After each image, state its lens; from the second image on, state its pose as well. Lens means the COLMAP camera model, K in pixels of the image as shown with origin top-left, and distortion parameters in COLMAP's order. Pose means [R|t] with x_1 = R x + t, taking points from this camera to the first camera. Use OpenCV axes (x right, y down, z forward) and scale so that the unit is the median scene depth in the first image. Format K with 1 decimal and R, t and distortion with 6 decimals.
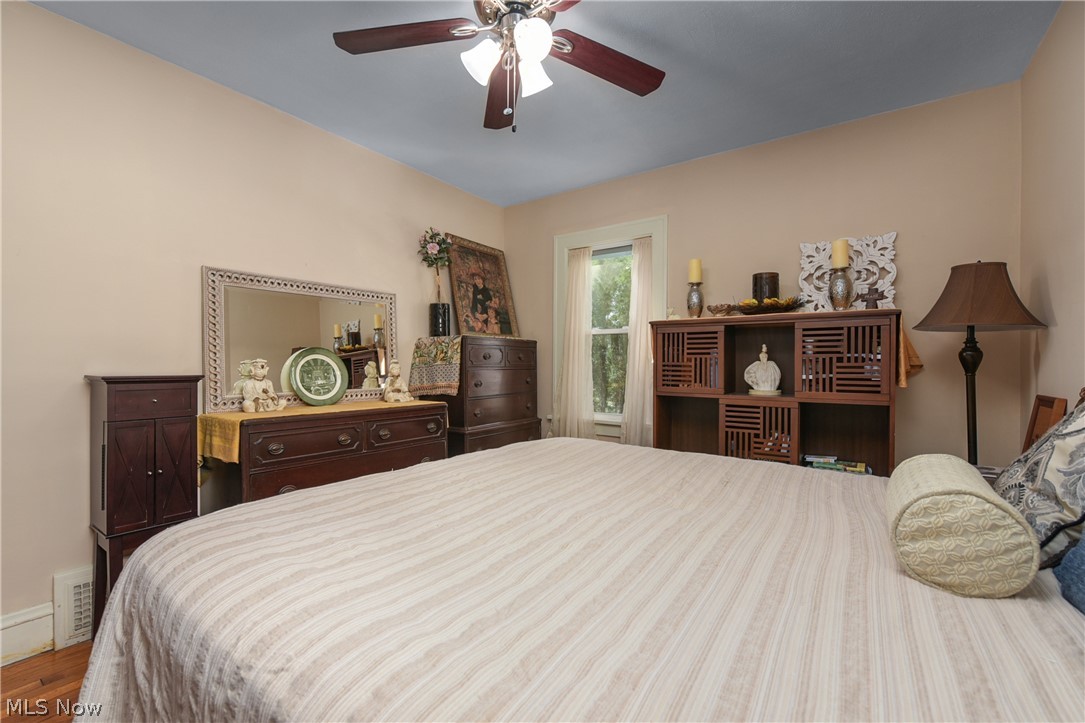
lens RADIAL K [[455.8, 0, 536.8], [0, 455.8, 364.7], [0, 0, 1]] dist [-0.008035, -0.000326]
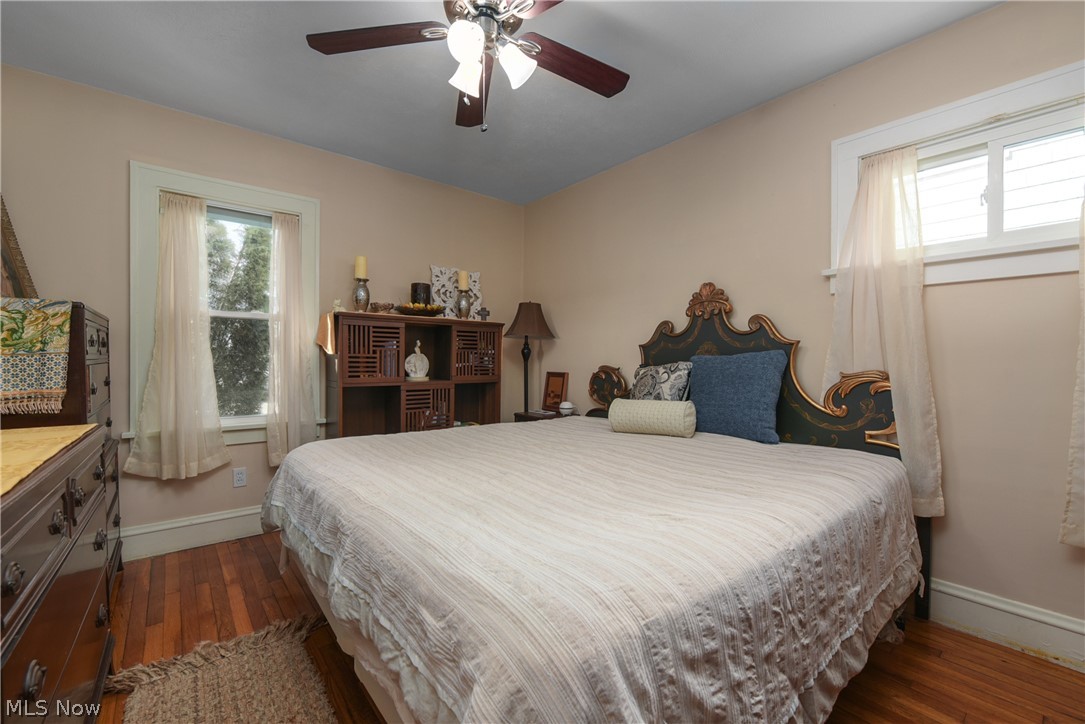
lens RADIAL K [[455.8, 0, 536.8], [0, 455.8, 365.2], [0, 0, 1]] dist [-0.008035, -0.000326]
pose [[0.260452, -0.015567, 0.965361, -0.620268], [-0.002278, 0.999857, 0.016738, 0.002069], [-0.965484, -0.006559, 0.260380, 0.358203]]
